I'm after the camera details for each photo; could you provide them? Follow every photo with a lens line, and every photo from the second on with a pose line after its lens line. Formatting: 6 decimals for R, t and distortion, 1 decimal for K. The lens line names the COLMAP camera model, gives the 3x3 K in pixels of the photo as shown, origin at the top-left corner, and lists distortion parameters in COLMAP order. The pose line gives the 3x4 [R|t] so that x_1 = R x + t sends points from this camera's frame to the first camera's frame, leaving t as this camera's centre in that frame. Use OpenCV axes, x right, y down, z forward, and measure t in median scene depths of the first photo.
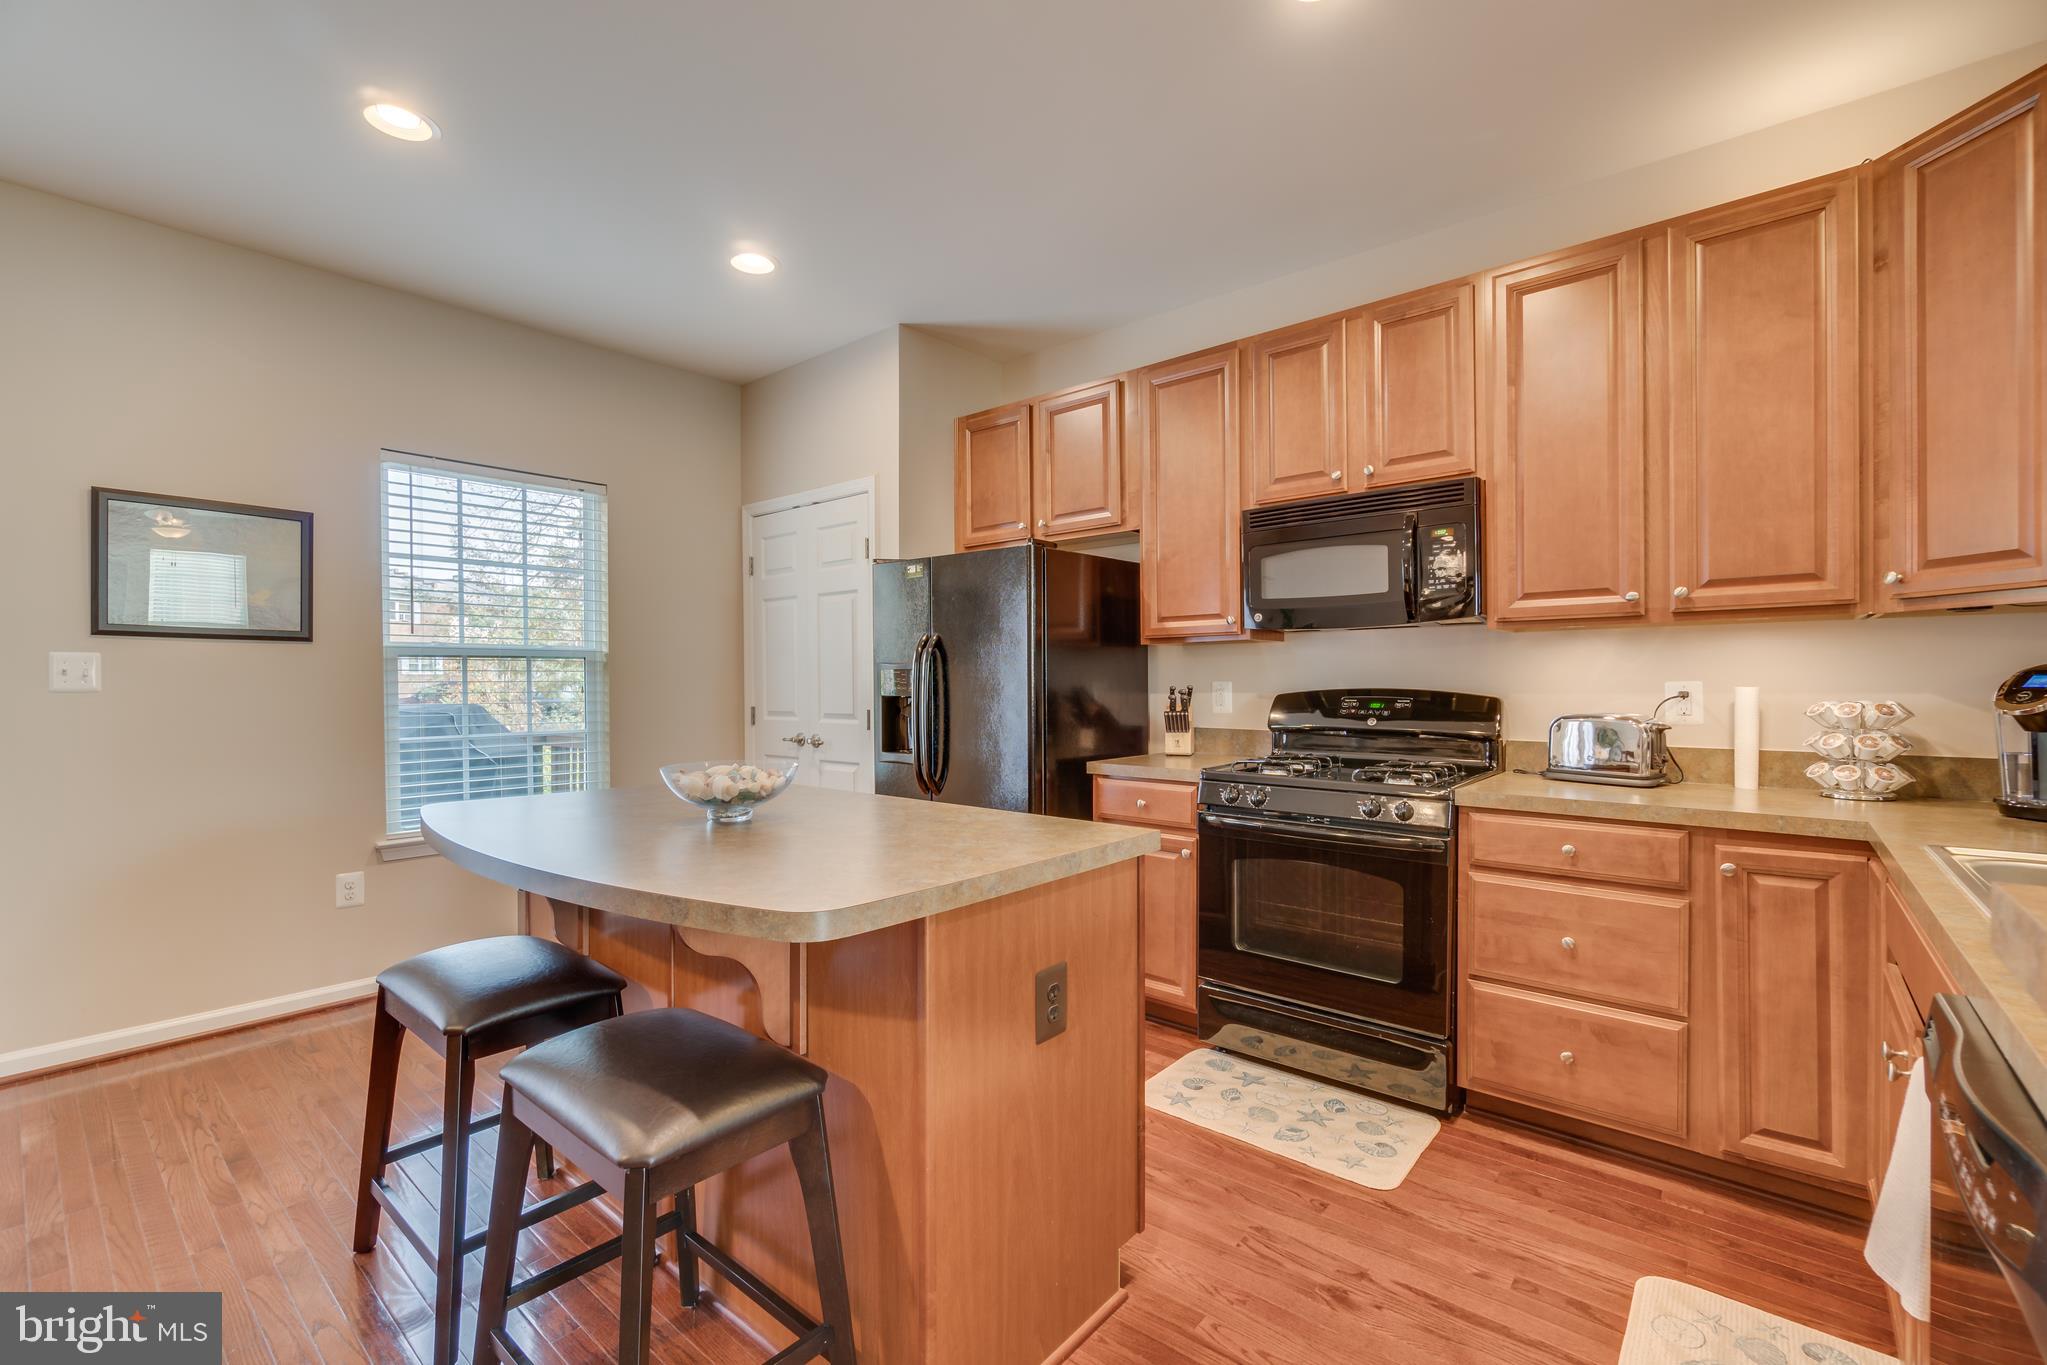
lens RADIAL K [[894.5, 0, 1023.6], [0, 894.5, 675.4], [0, 0, 1]] dist [-0.001799, 0.001273]
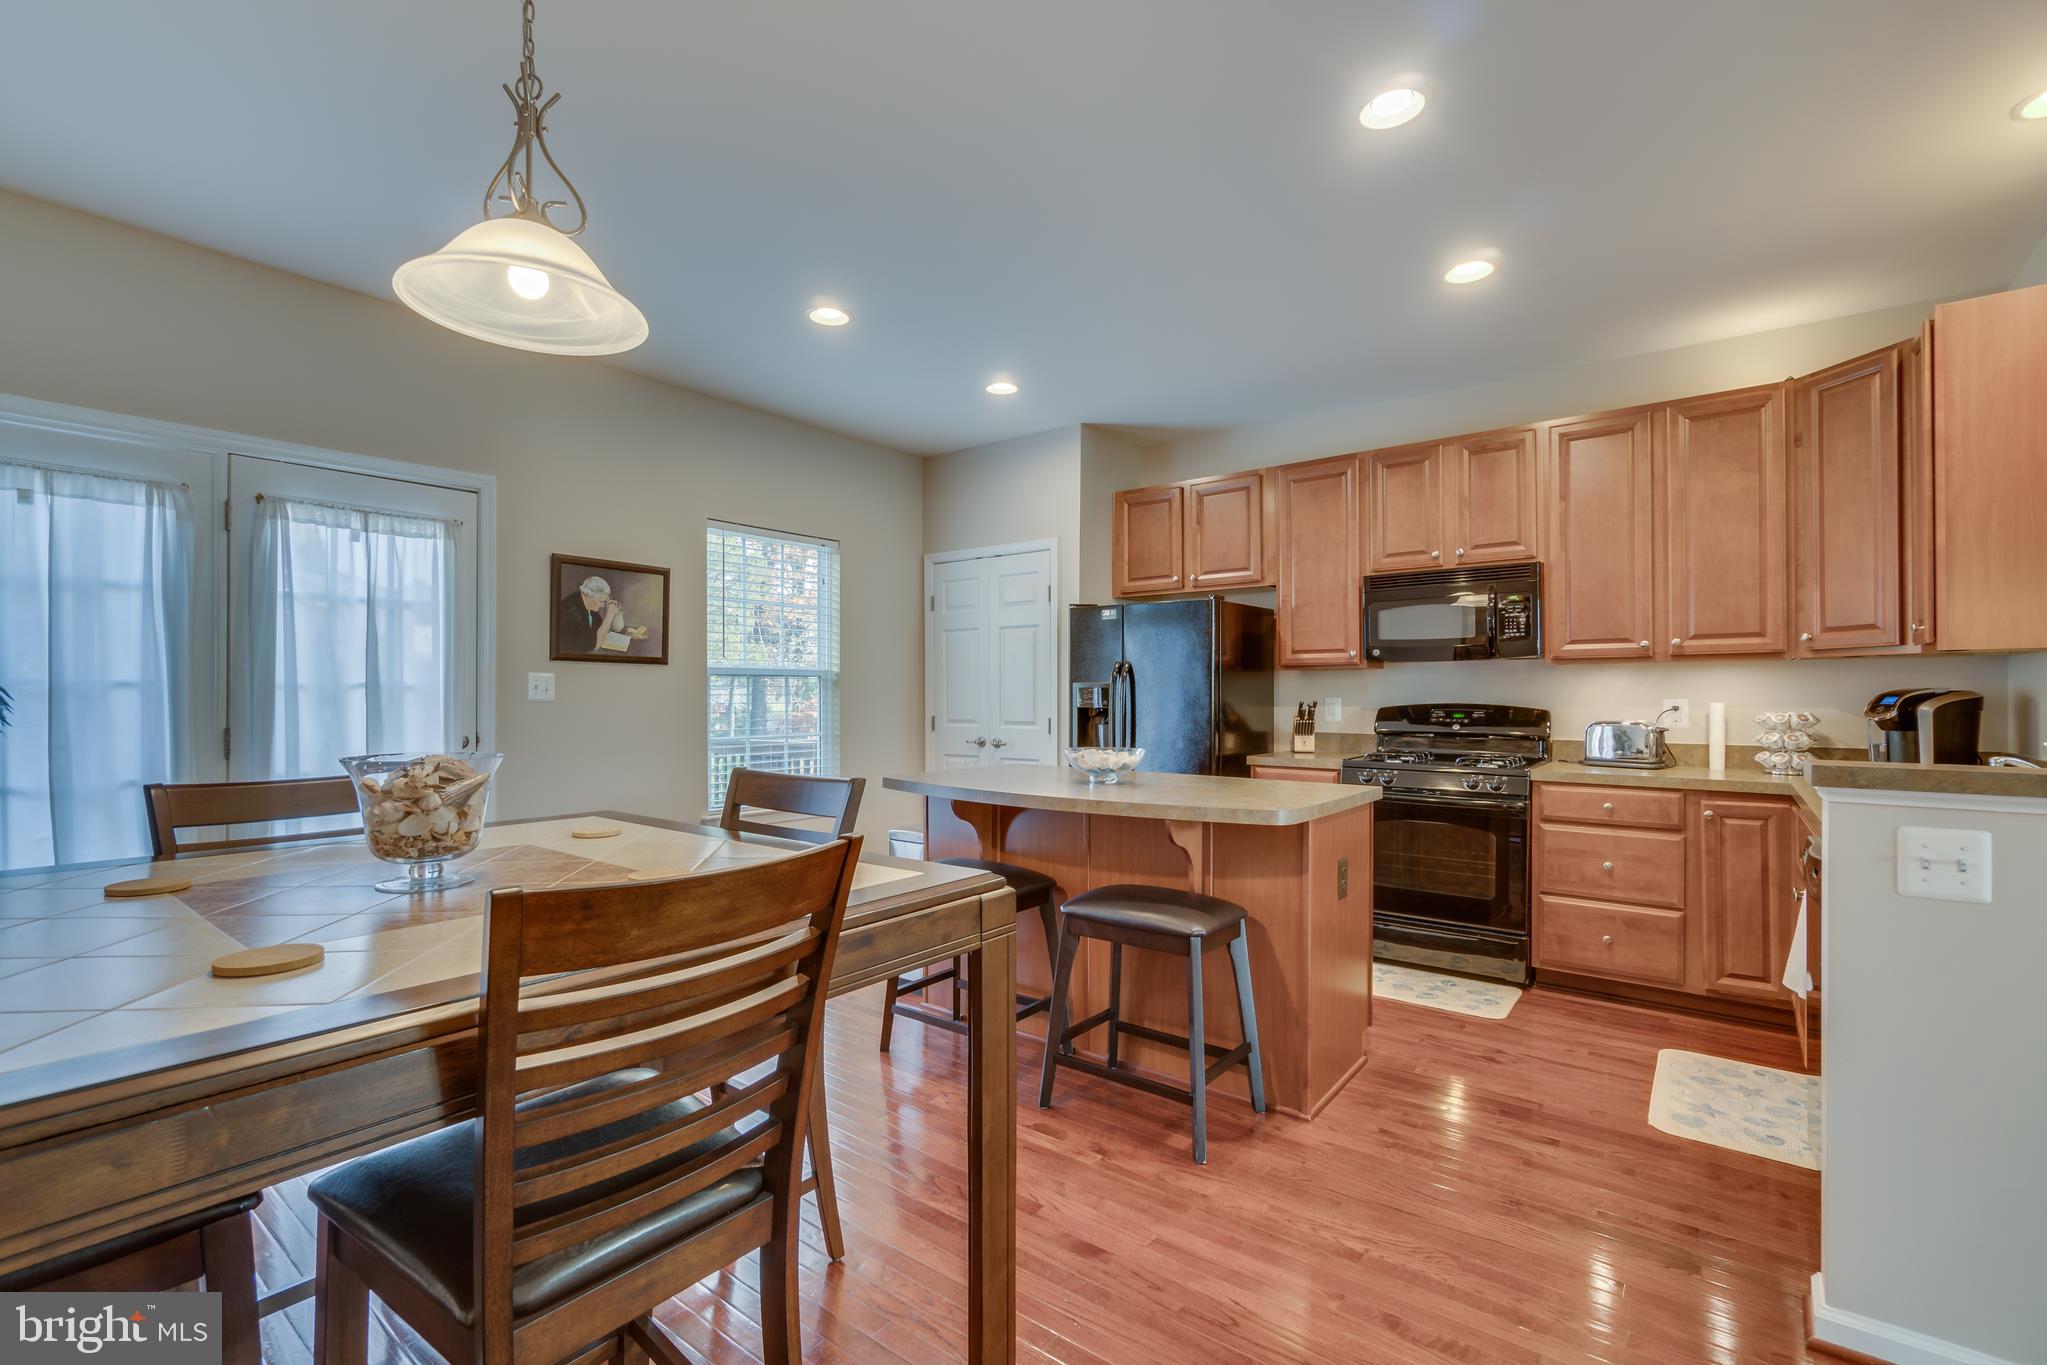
lens RADIAL K [[894.5, 0, 1024.0], [0, 894.5, 679.8], [0, 0, 1]] dist [-0.001799, 0.001273]
pose [[0.999426, 0.005539, 0.033419, -0.410427], [-0.005179, 0.999928, -0.010835, -0.004501], [-0.033477, 0.010655, 0.999383, -0.469852]]
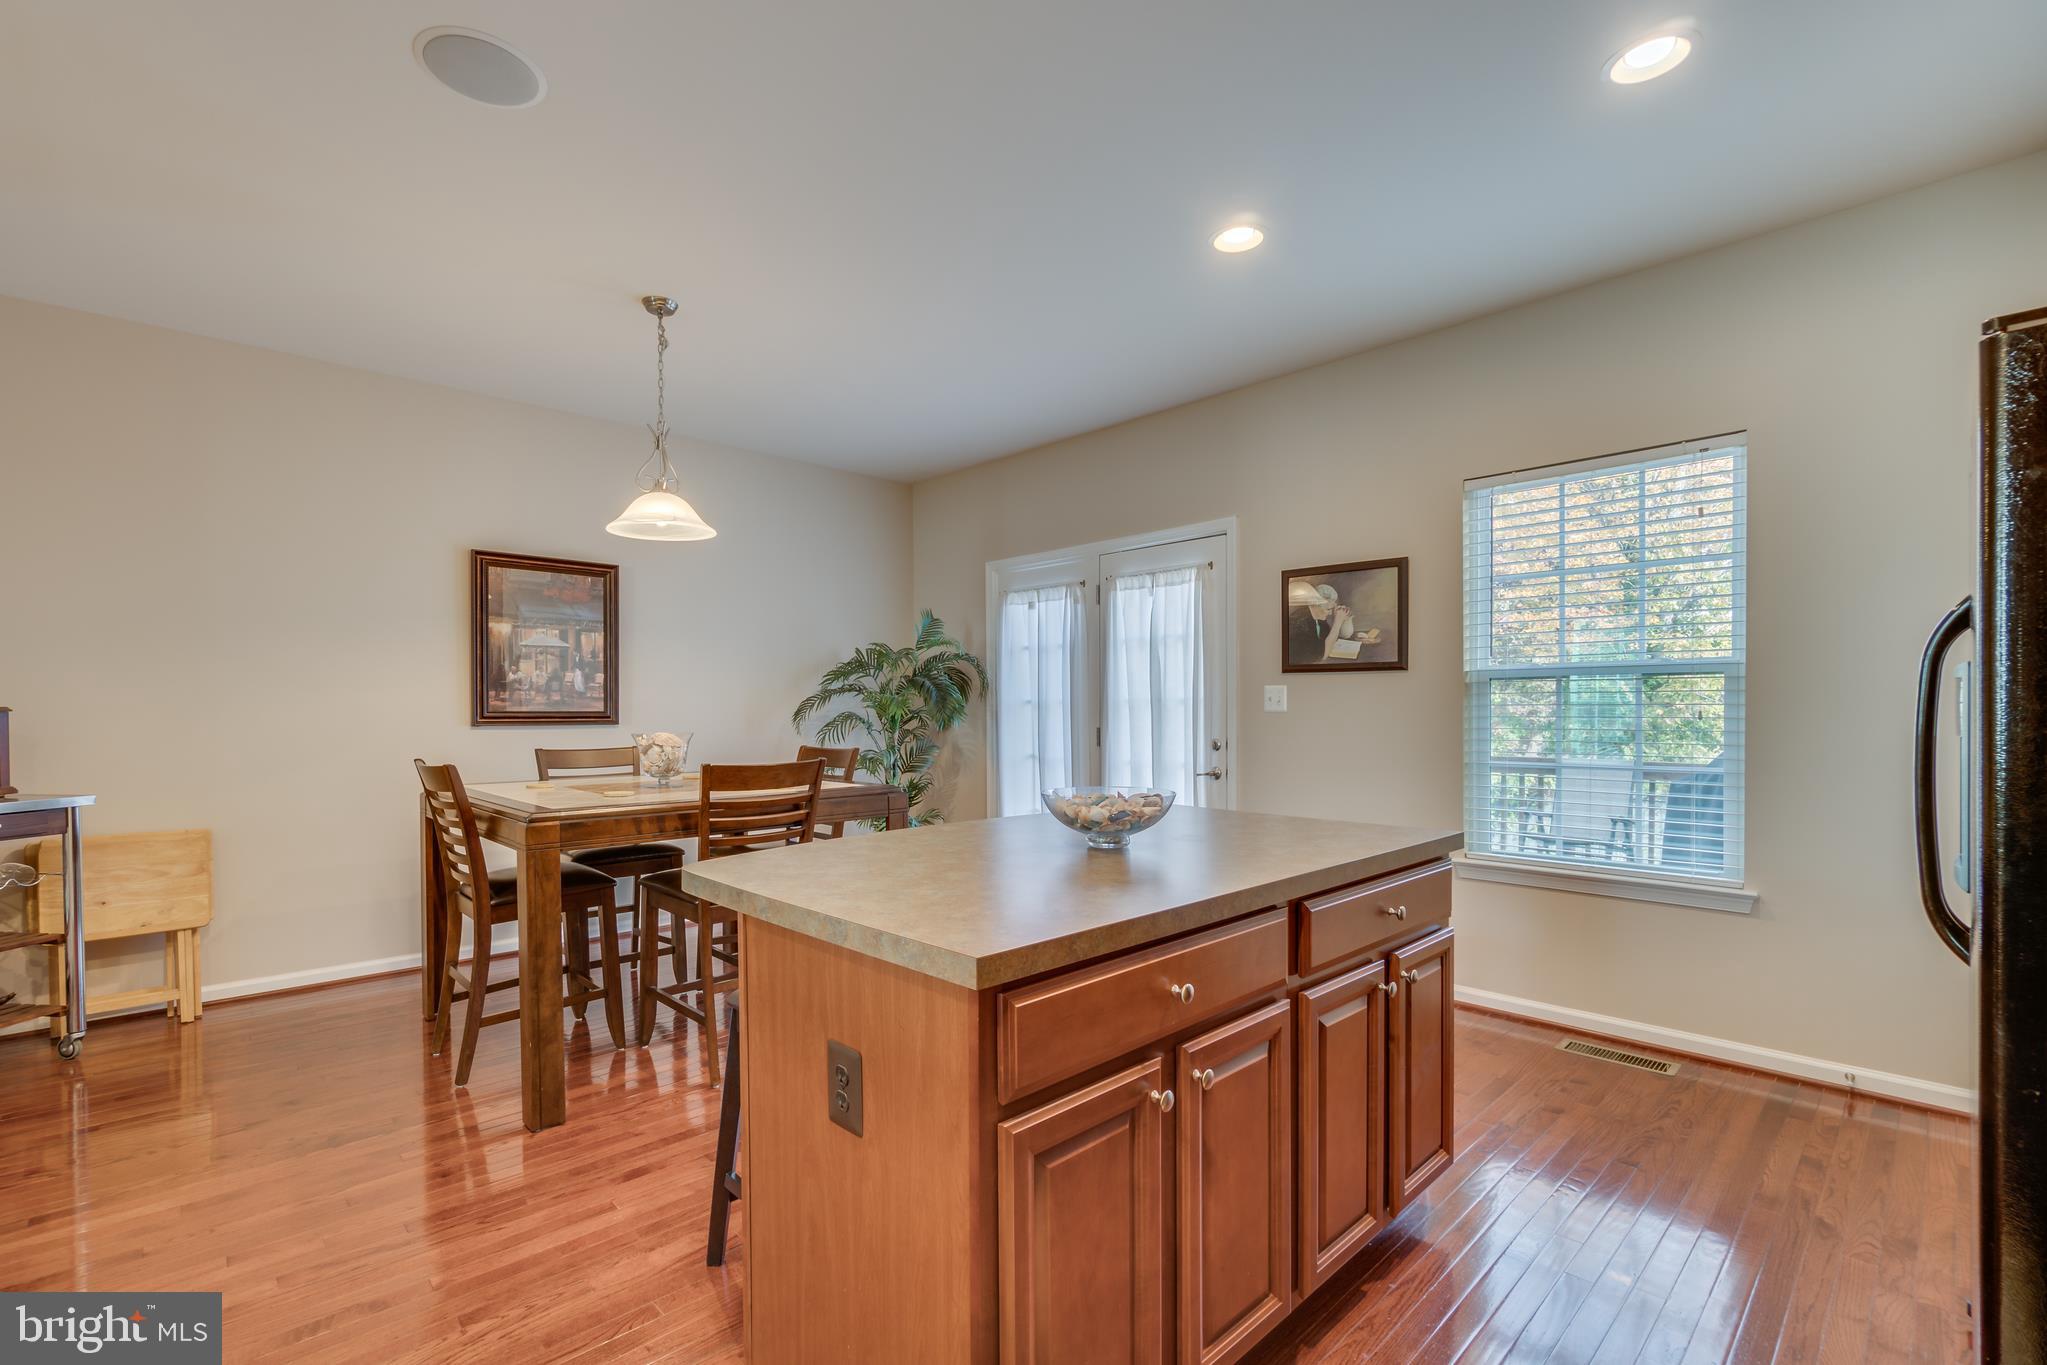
lens RADIAL K [[894.5, 0, 963.7], [0, 894.5, 714.6], [0, 0, 1]] dist [-0.001799, 0.001273]
pose [[-0.130705, 0.011616, -0.991353, 0.545478], [0.010903, 0.999888, 0.010278, 0.001811], [0.991361, -0.009465, -0.130817, 0.780821]]
